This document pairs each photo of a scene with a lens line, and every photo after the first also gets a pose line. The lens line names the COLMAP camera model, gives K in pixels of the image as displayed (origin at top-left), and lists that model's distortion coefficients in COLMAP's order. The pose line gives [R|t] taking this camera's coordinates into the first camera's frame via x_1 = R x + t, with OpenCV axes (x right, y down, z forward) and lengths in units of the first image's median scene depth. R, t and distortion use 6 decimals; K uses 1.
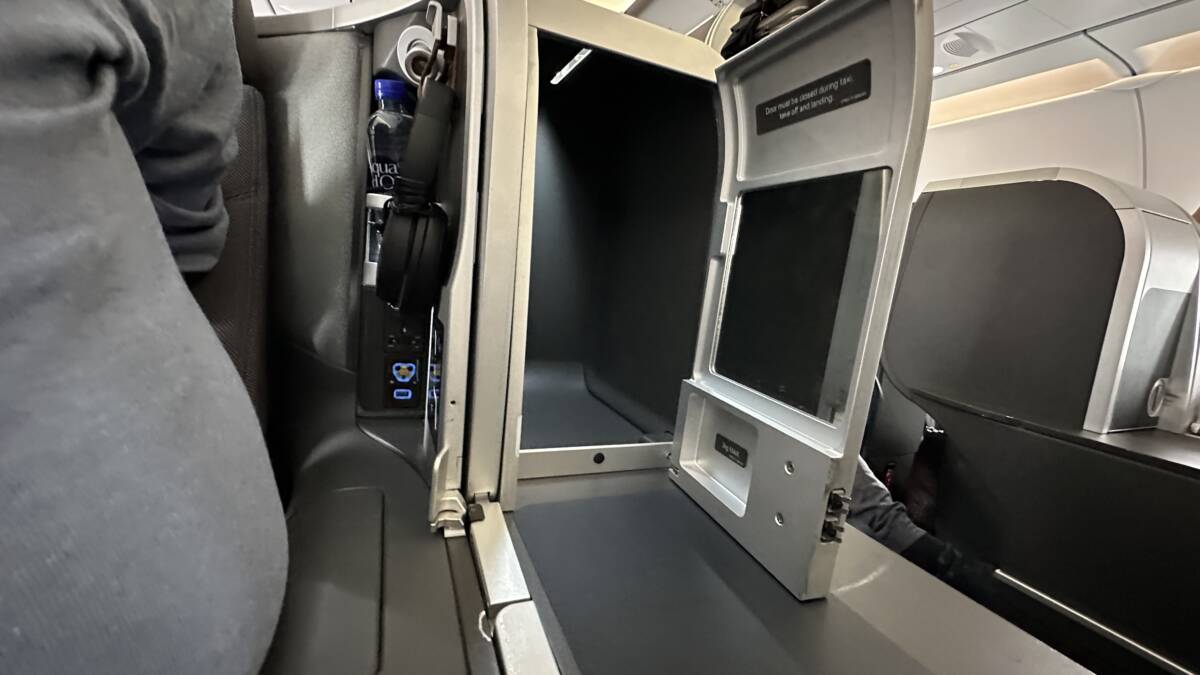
lens RADIAL K [[481.4, 0, 600.0], [0, 481.4, 337.5], [0, 0, 1]] dist [-0.003044, 0.000977]
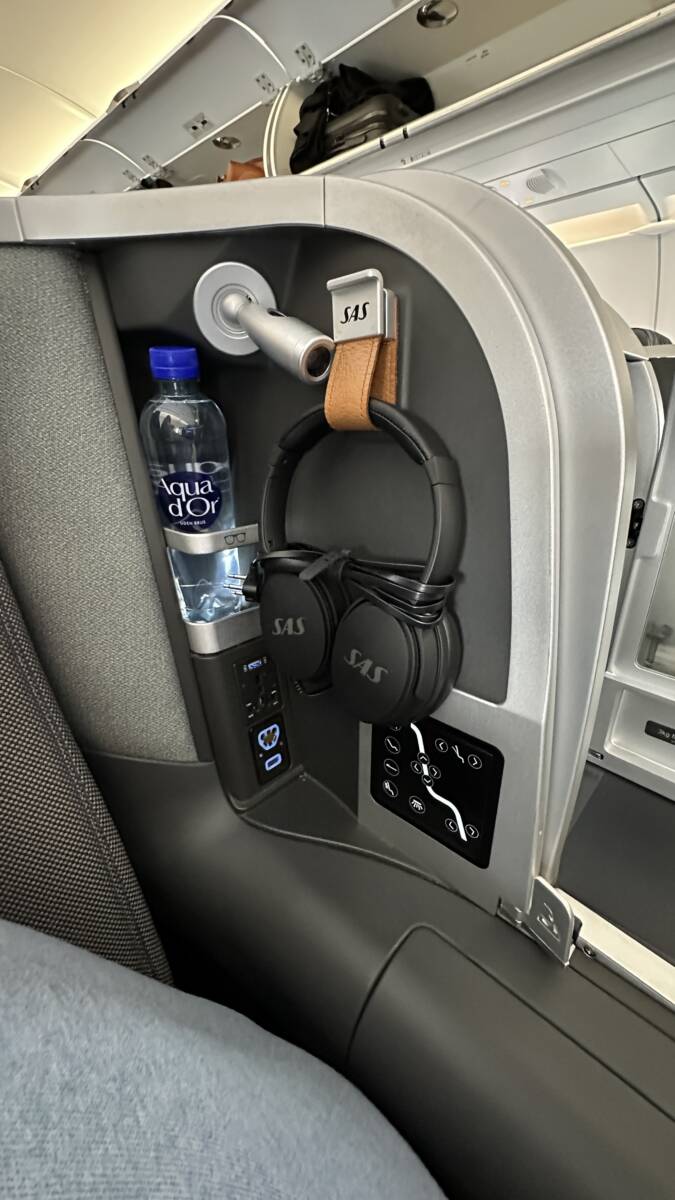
lens RADIAL K [[481.4, 0, 337.5], [0, 481.4, 600.0], [0, 0, 1]] dist [-0.003044, 0.000977]
pose [[0.907909, -0.245937, 0.339436, -0.198561], [0.155076, 0.949405, 0.273097, -0.132887], [-0.389427, -0.195309, 0.900112, 0.105804]]
